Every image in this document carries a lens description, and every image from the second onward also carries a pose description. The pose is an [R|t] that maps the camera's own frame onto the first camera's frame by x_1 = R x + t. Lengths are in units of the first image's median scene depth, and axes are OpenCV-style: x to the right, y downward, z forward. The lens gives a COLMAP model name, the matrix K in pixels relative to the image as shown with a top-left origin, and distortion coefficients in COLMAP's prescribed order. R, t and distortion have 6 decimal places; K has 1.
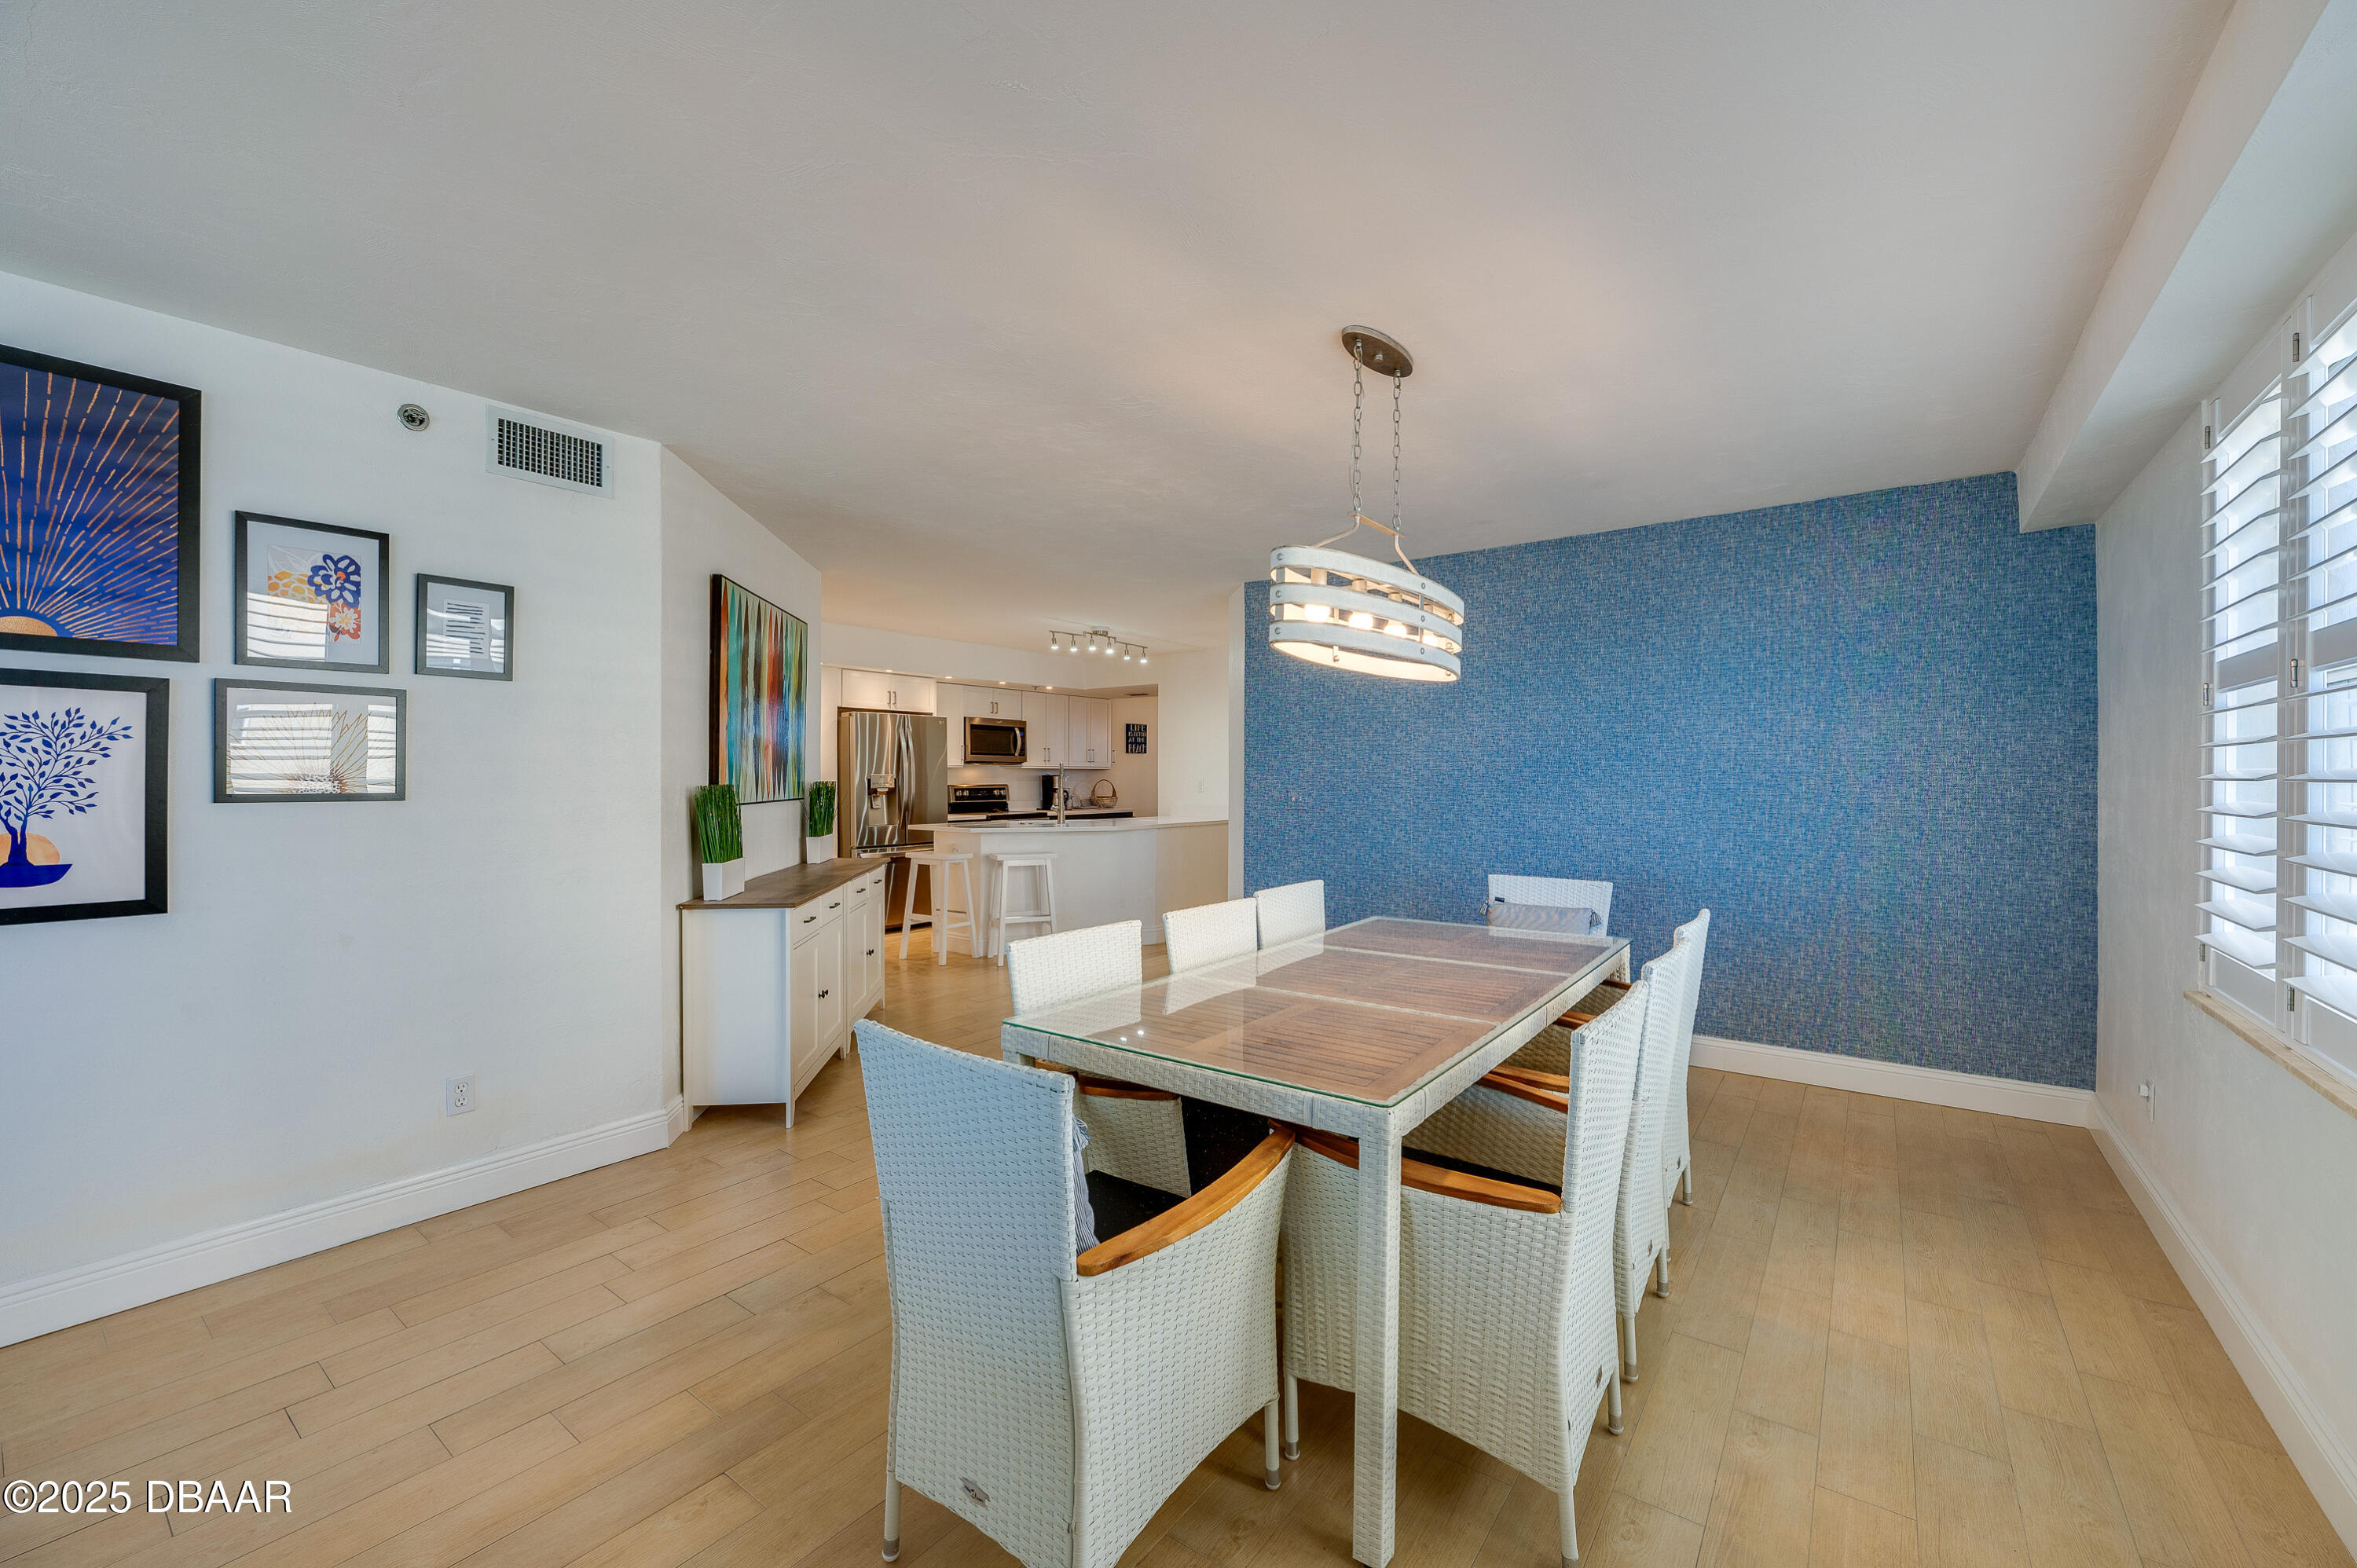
lens RADIAL K [[945.3, 0, 1183.4], [0, 945.3, 780.8], [0, 0, 1]] dist [-0.015677, -0.000329]
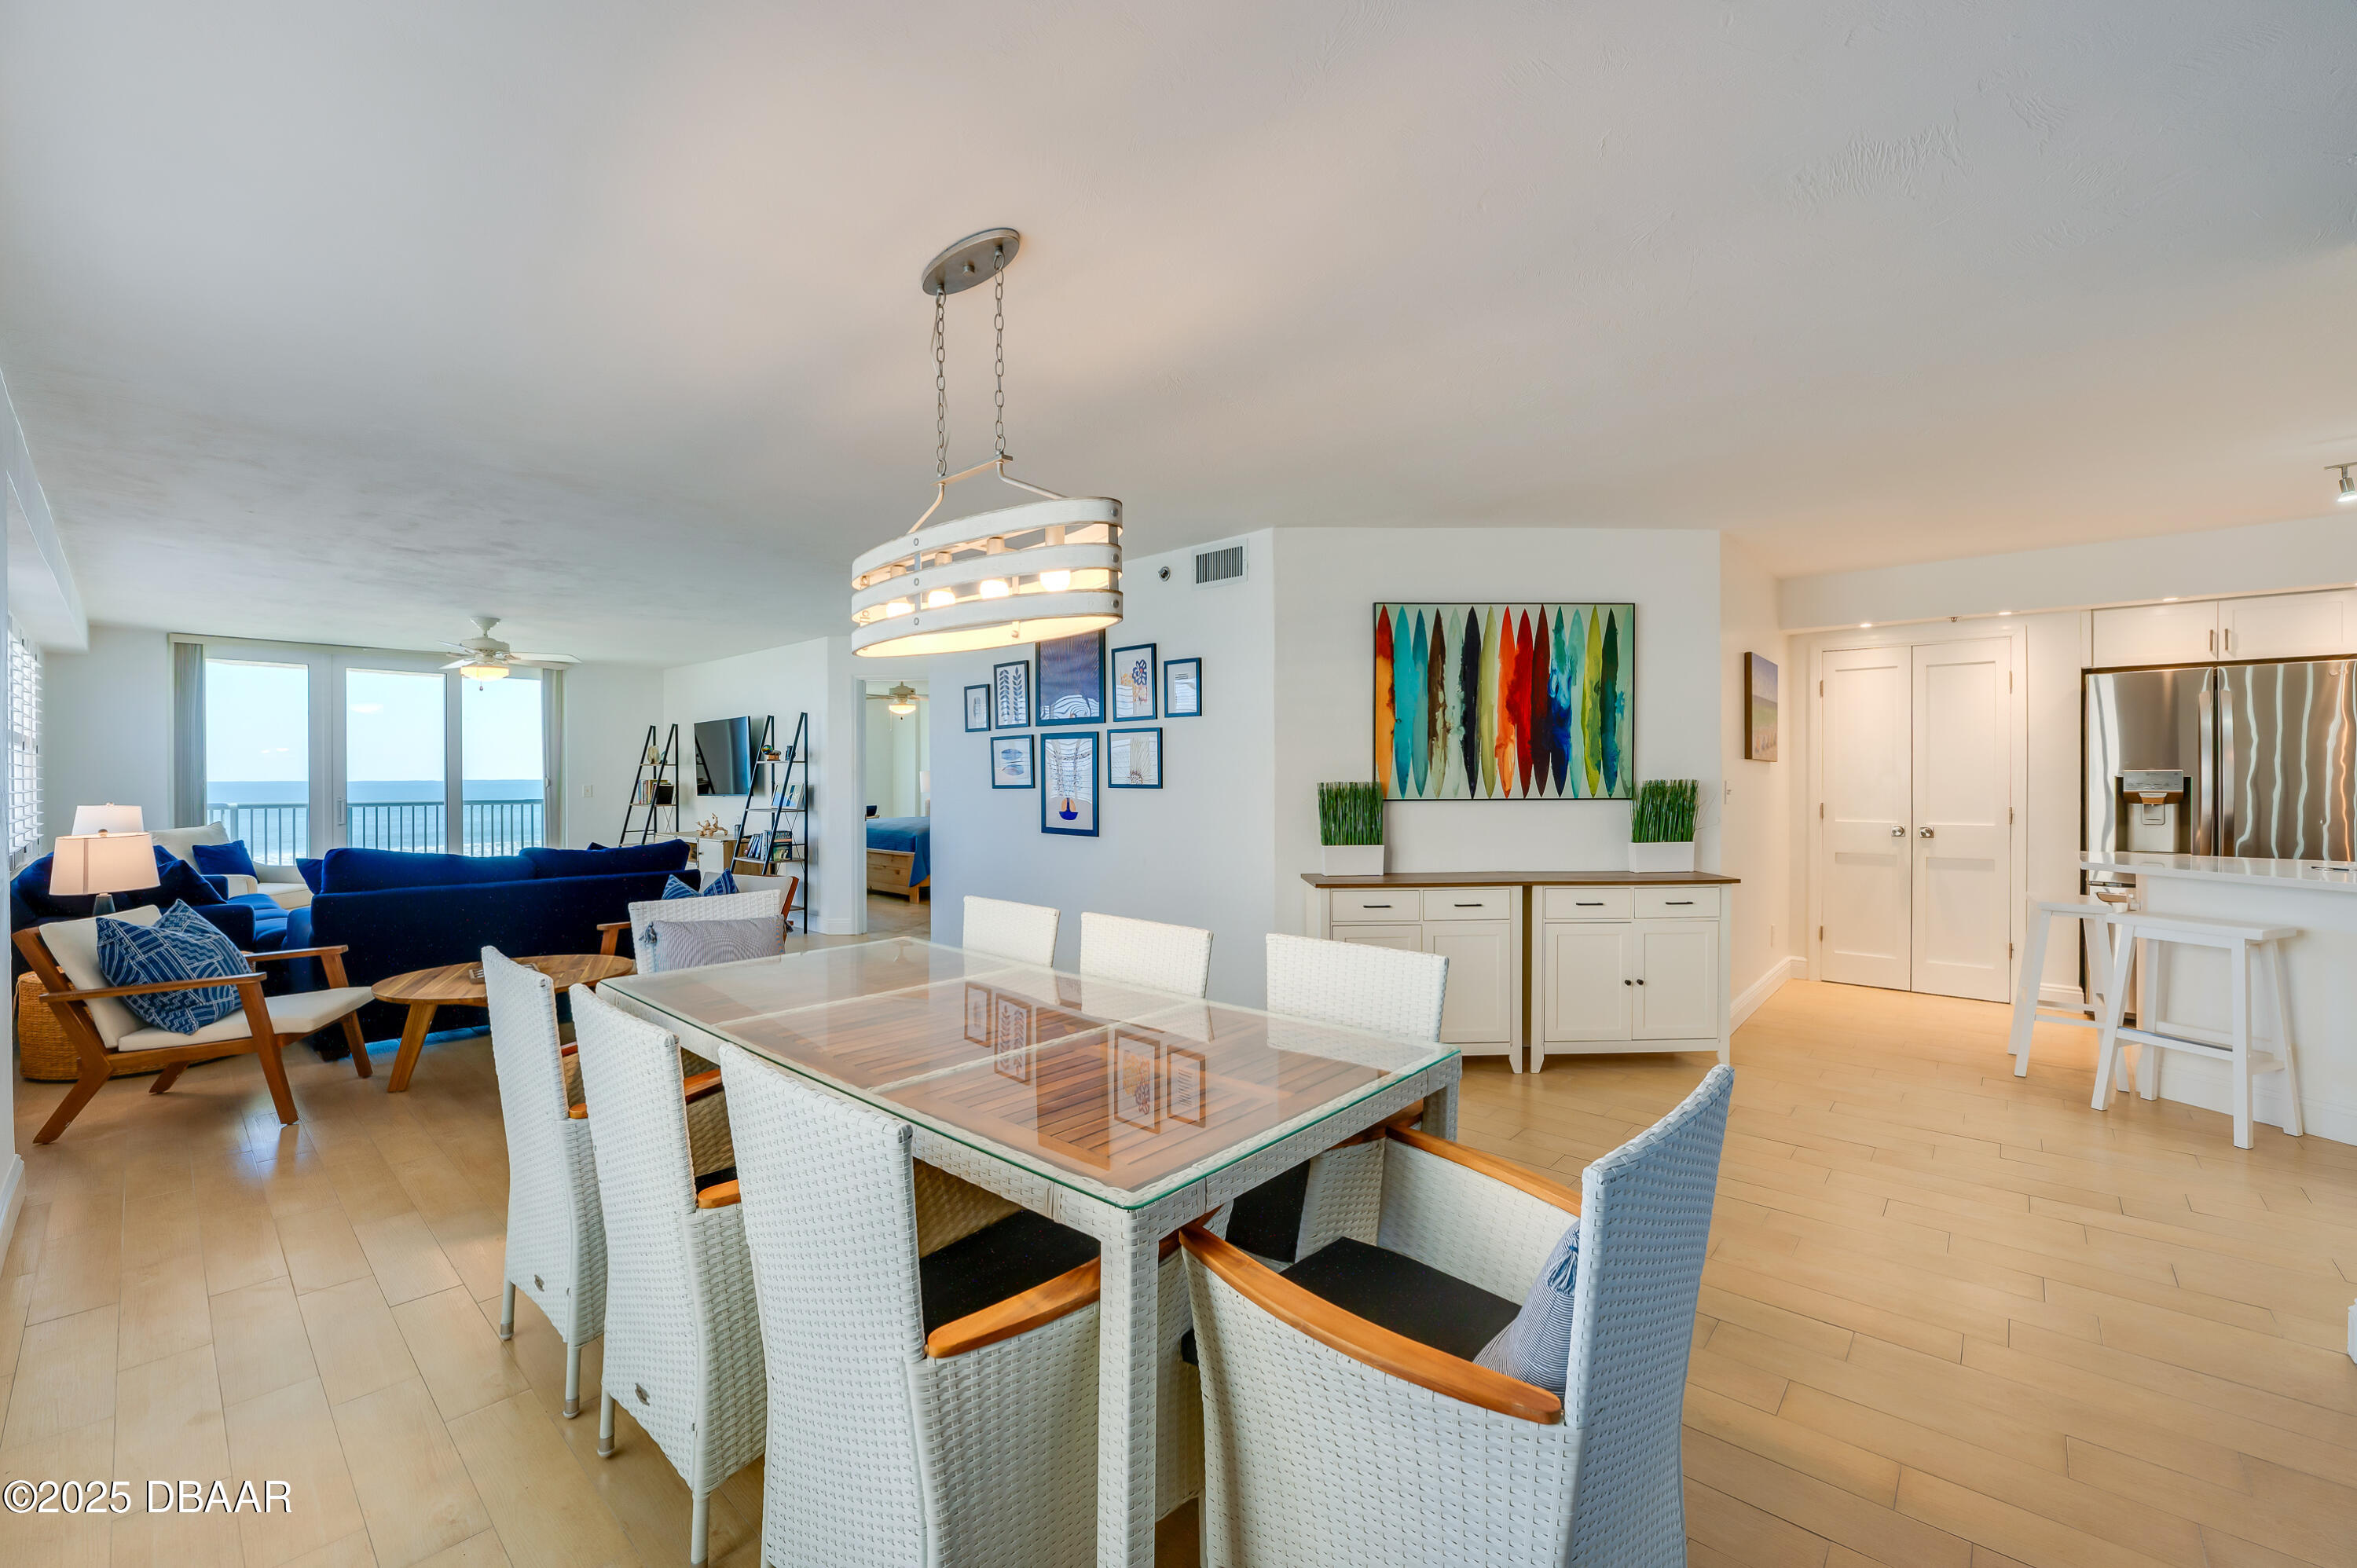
lens RADIAL K [[945.3, 0, 1183.4], [0, 945.3, 780.8], [0, 0, 1]] dist [-0.015677, -0.000329]
pose [[-0.095660, 0.004312, -0.995405, 0.972116], [-0.002583, 0.999986, 0.004580, -0.002696], [0.995411, 0.003009, -0.095648, 1.212335]]
